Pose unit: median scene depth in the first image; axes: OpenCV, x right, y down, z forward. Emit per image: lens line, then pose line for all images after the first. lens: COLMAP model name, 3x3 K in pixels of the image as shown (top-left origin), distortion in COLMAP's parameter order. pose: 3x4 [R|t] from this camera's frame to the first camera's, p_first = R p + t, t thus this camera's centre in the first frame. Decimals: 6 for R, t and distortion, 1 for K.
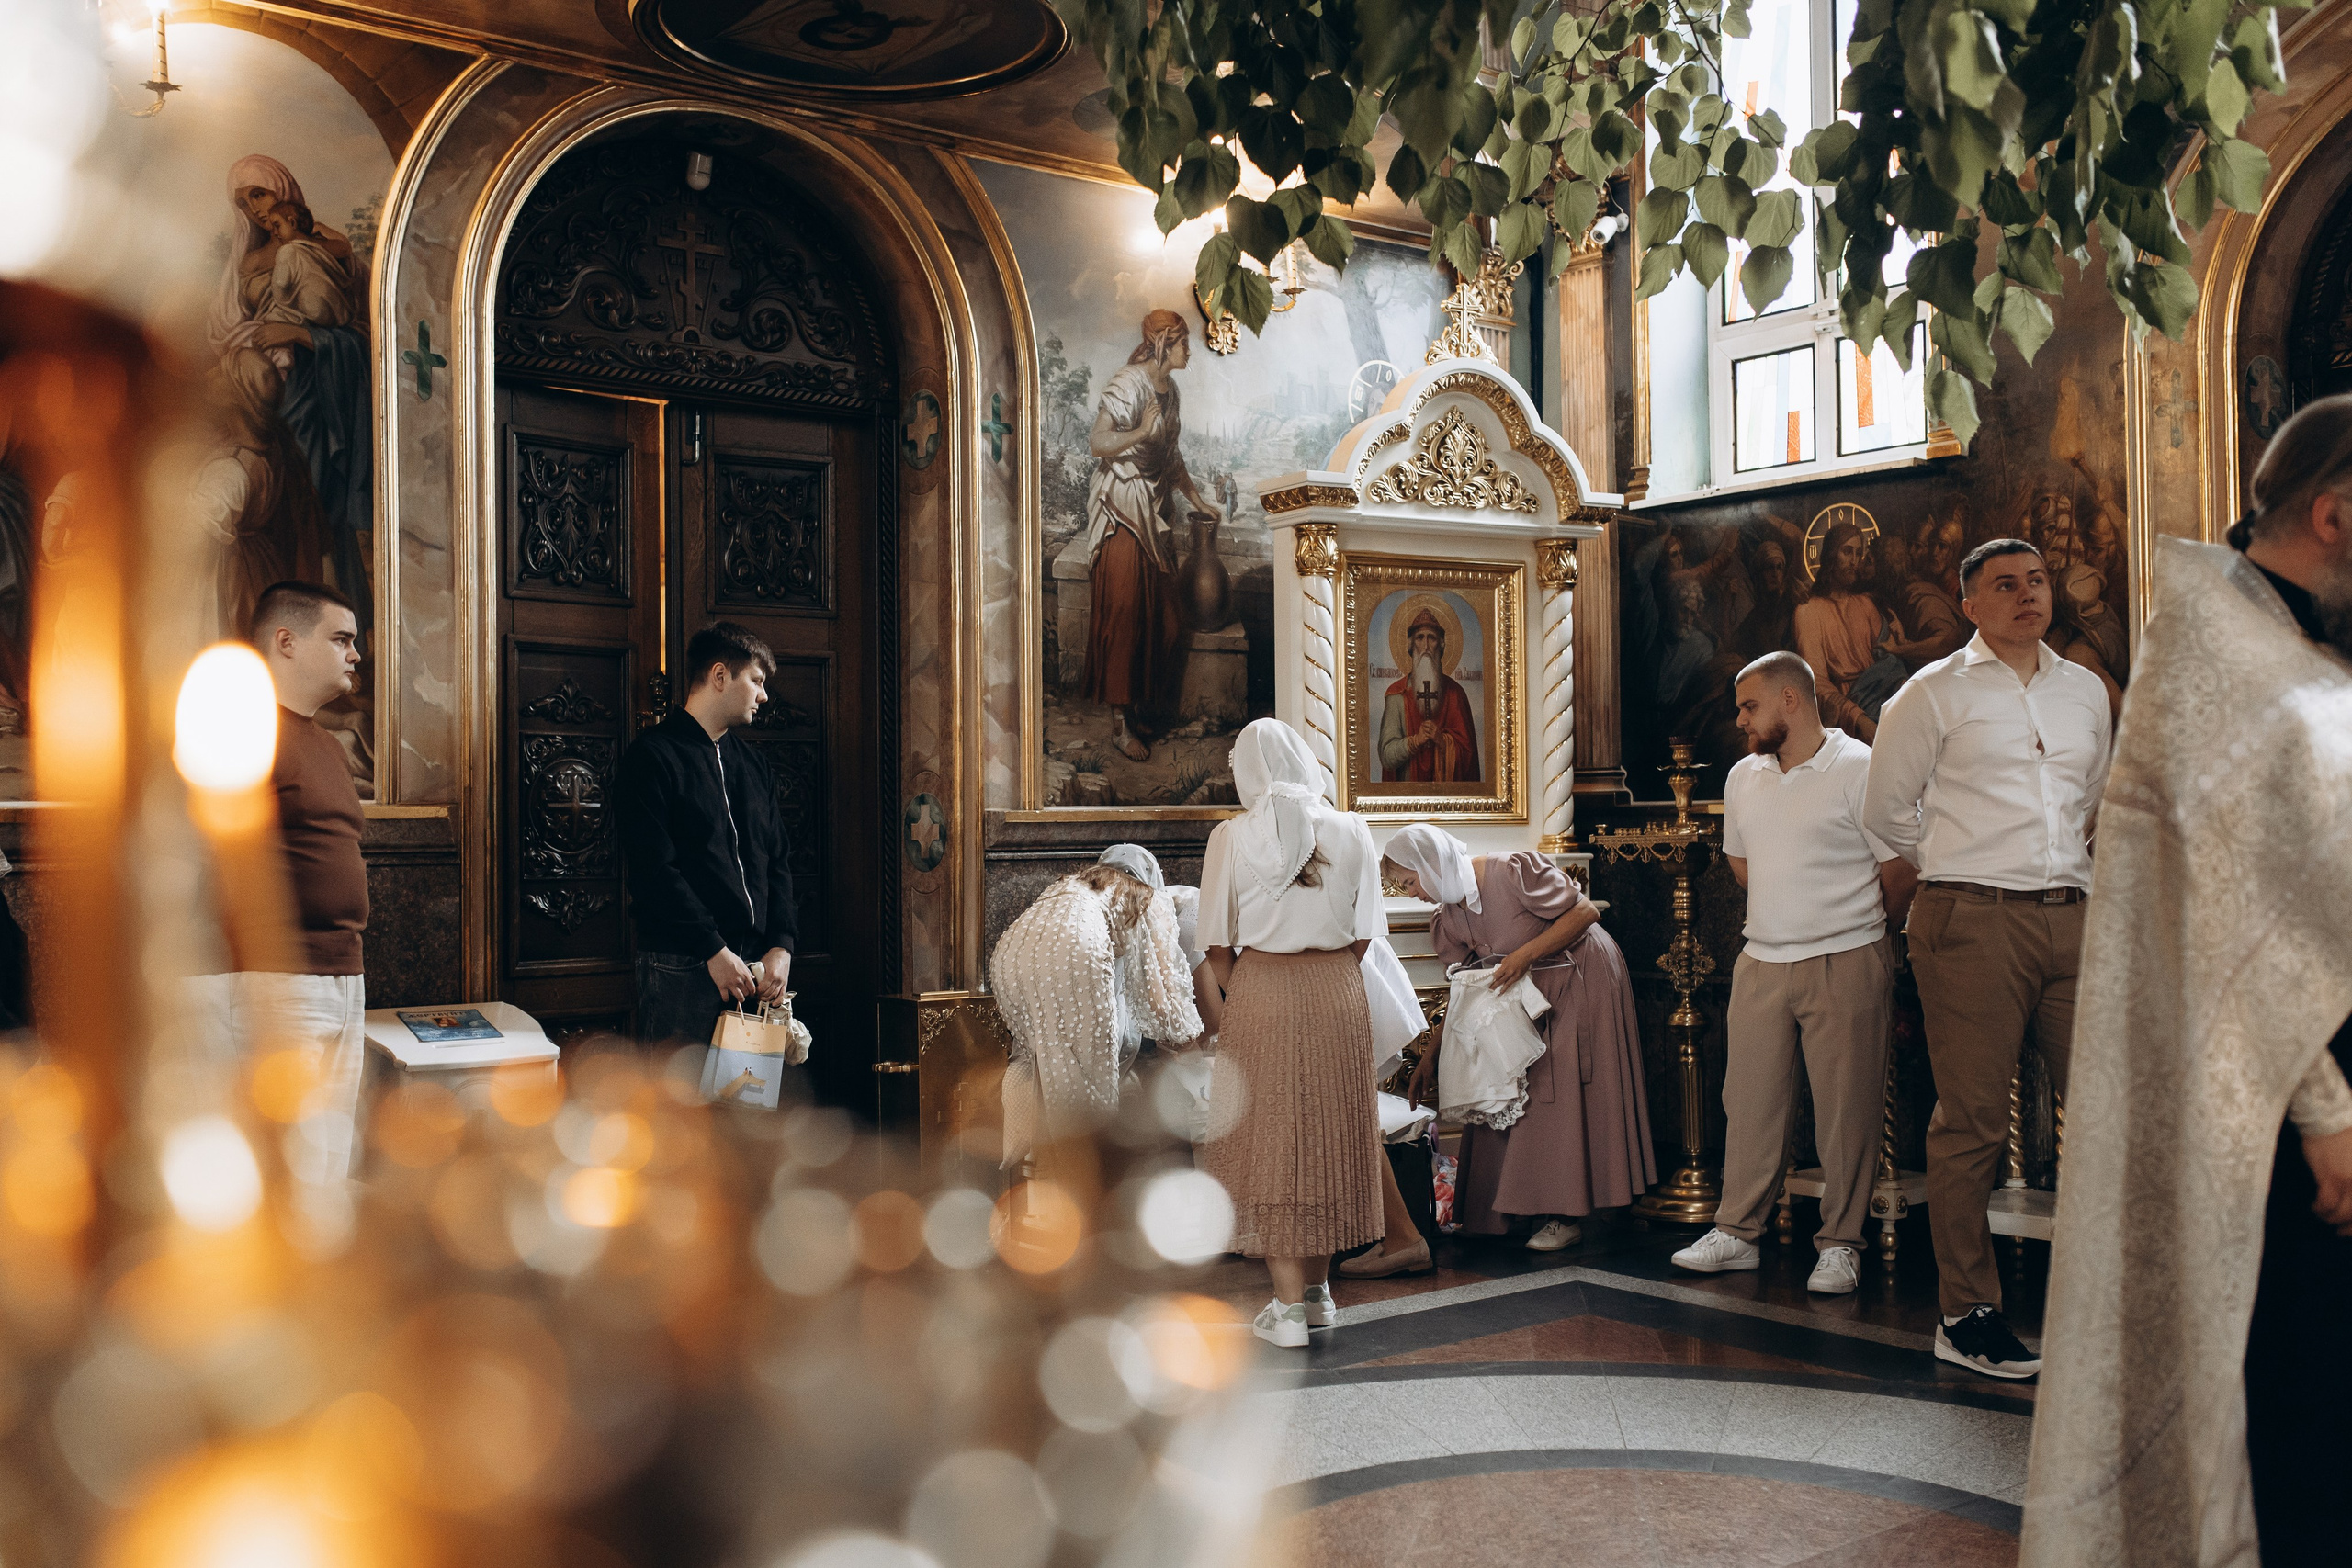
lens RADIAL K [[2267.6, 0, 1130.3], [0, 2267.6, 767.7], [0, 0, 1]] dist [-0.002022, 0.000000]
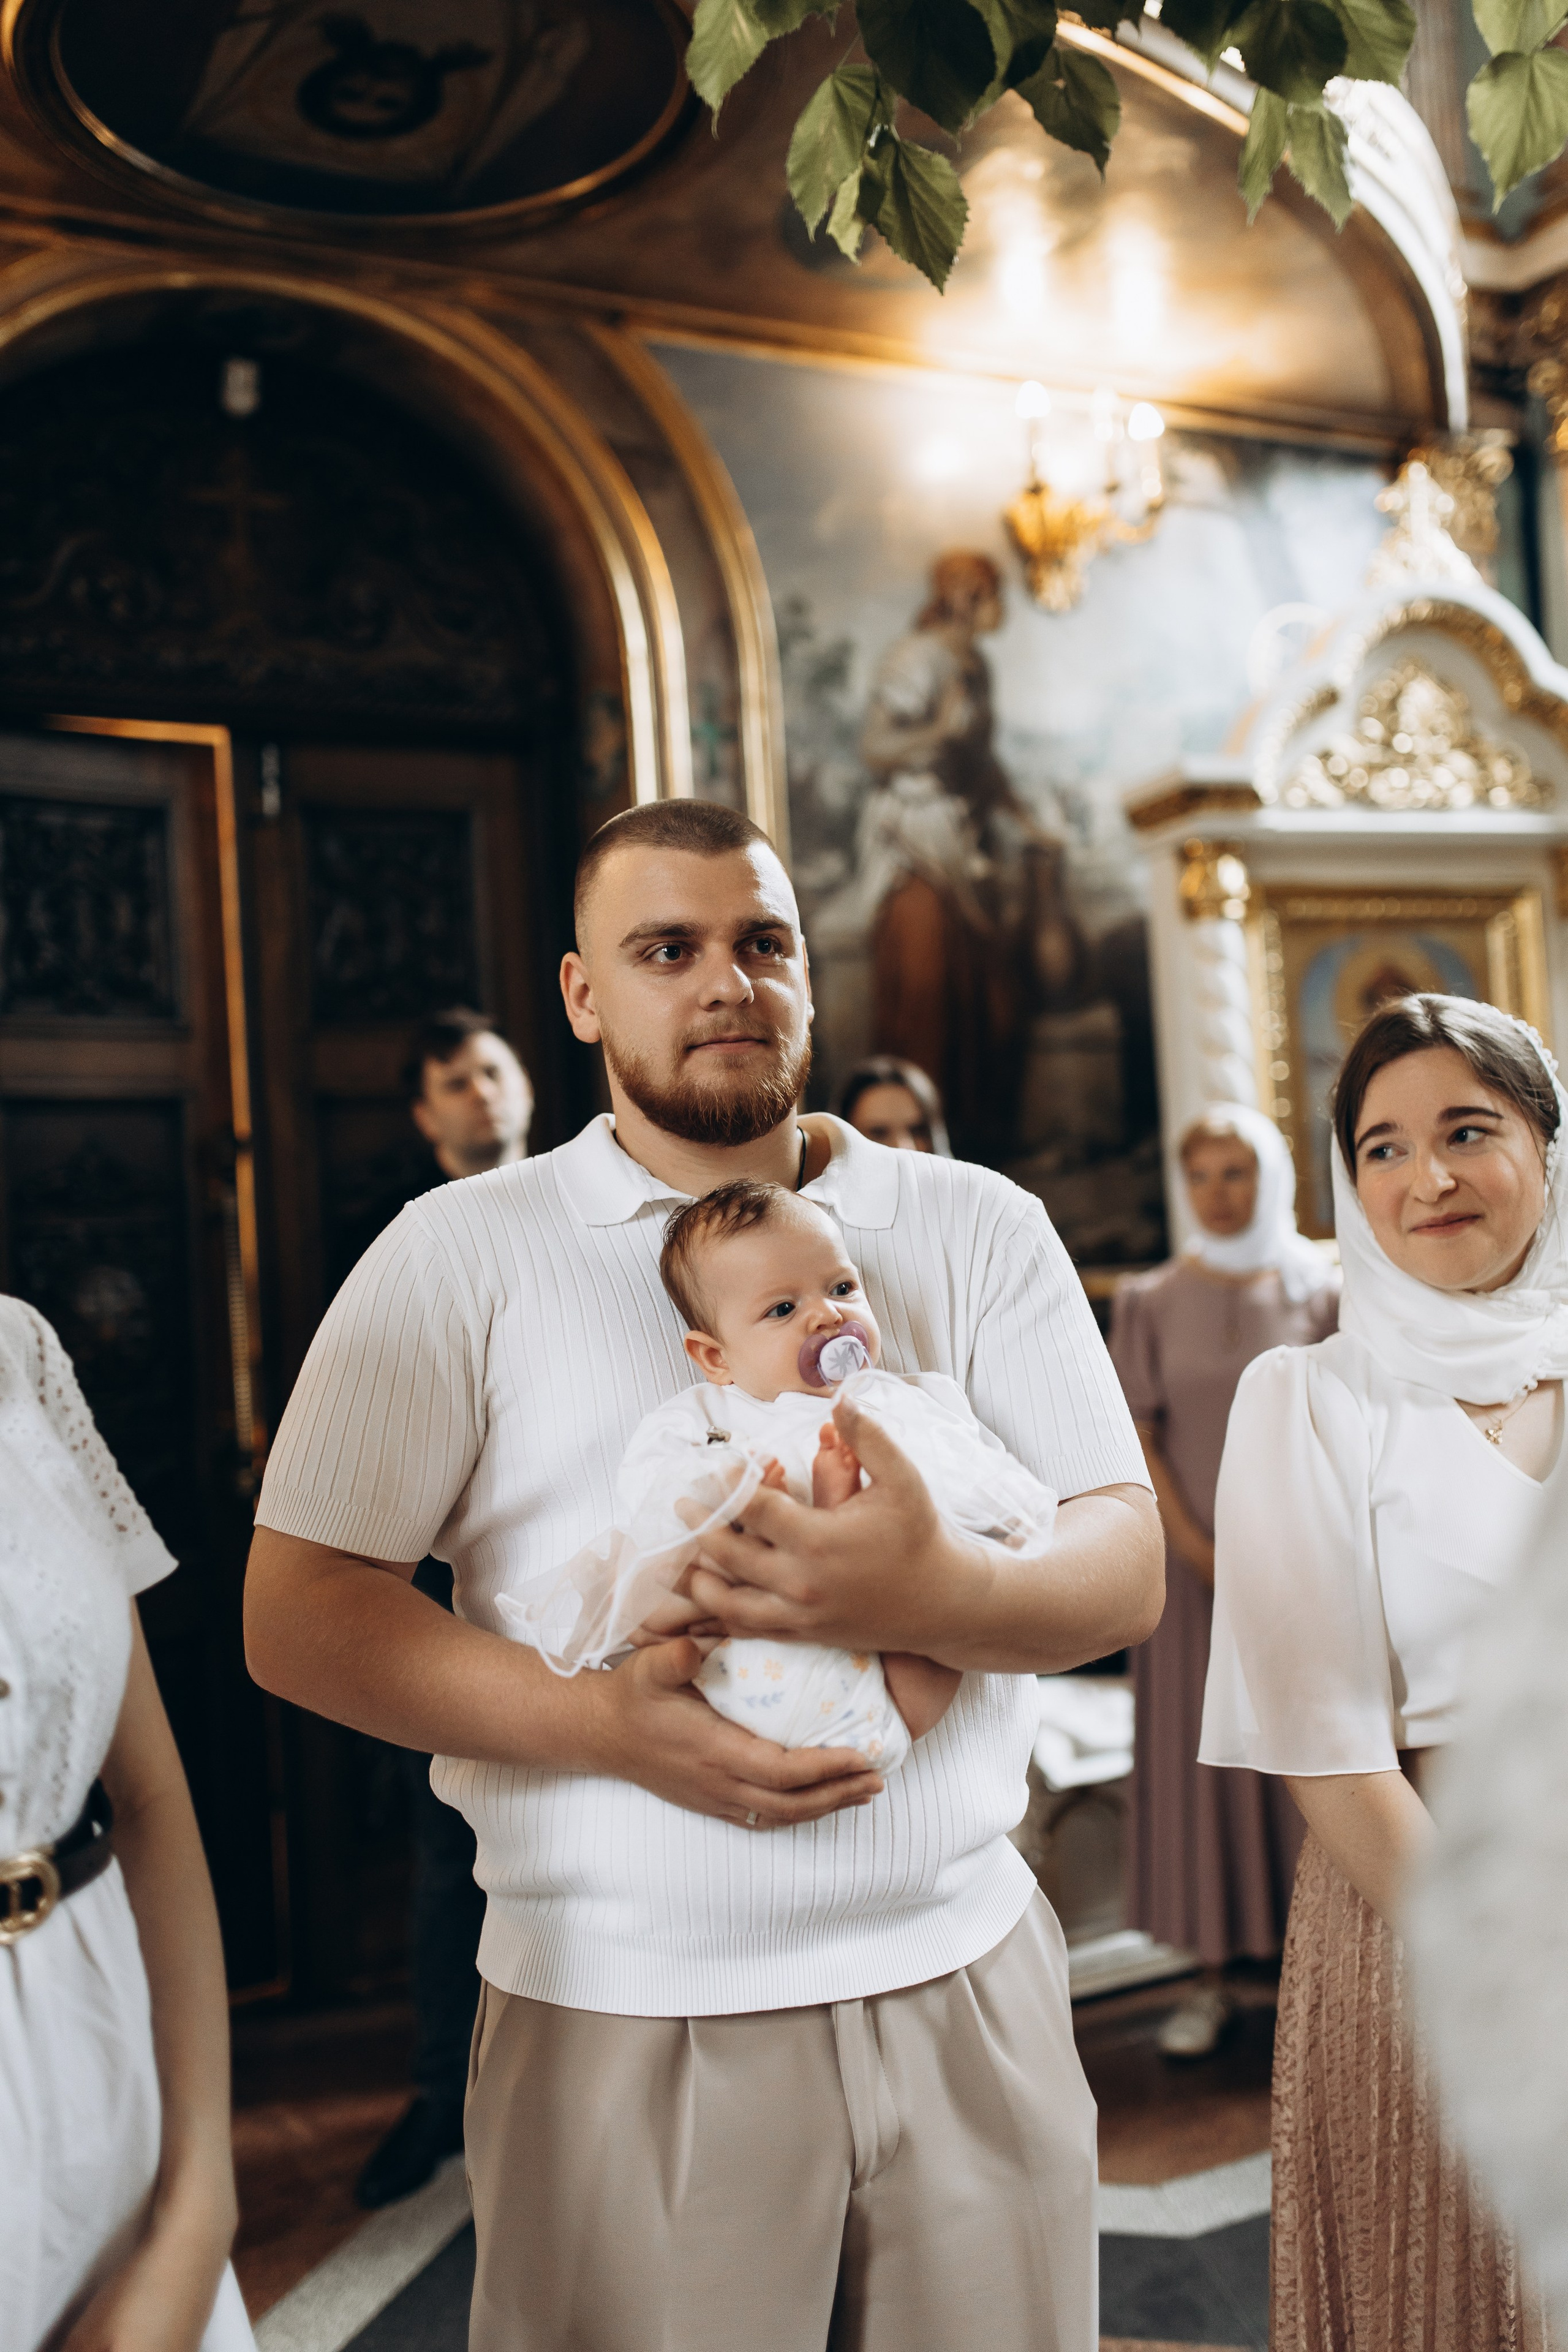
lens RADIAL K [[2267.8, 0, 767.4], [0, 2267.8, 1161.0], [0, 0, 1]] dist [-0.002022, 0.000000]
pose [[0.986410, -0.058364, -0.153586, 0.052124], [0.055479, 0.998195, -0.023007, -0.006711], [0.154652, 0.014174, 0.987867, 0.329463]]
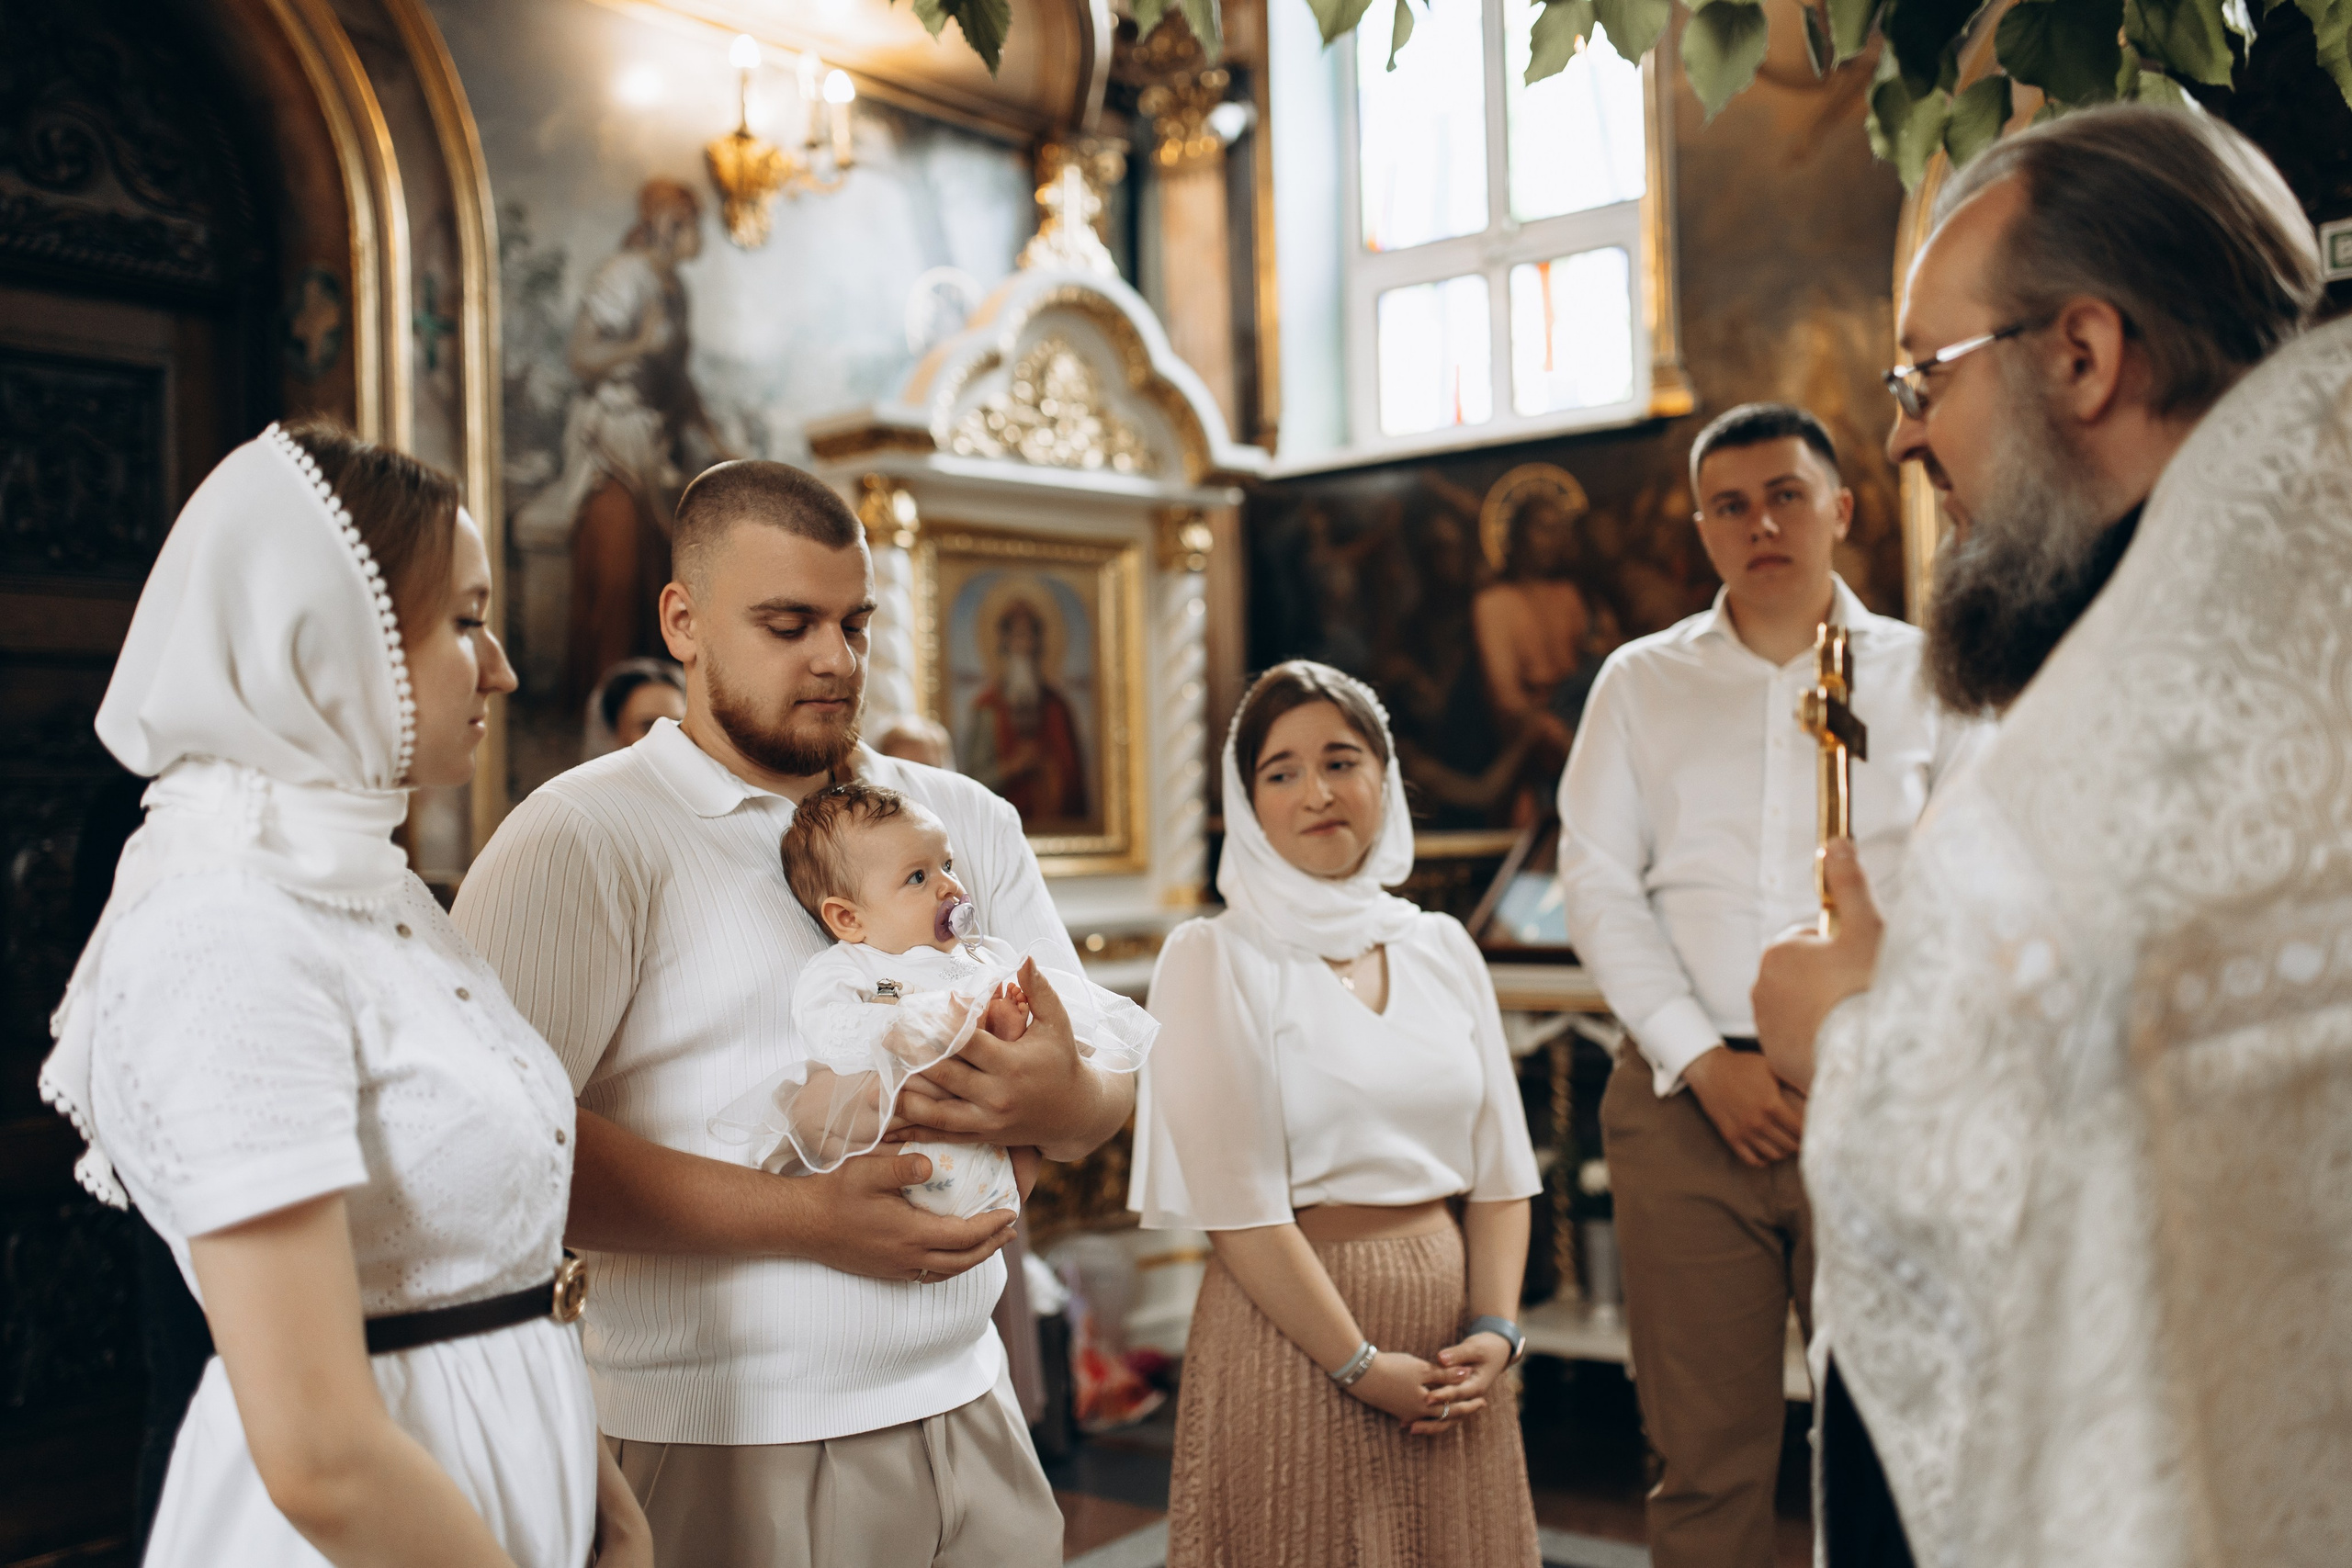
lens RADIAL K [[2267.6, 0, 1205.6], [0, 2267.6, 778.0], [0, 0, 1]] dist [-0.002022, 0.000000]
pose [[0.959814, -0.012380, 0.280364, -0.026539], [0.011935, 0.999923, 0.003296, -0.010773], [-0.280384, 0.000182, 0.959888, 0.261791]]
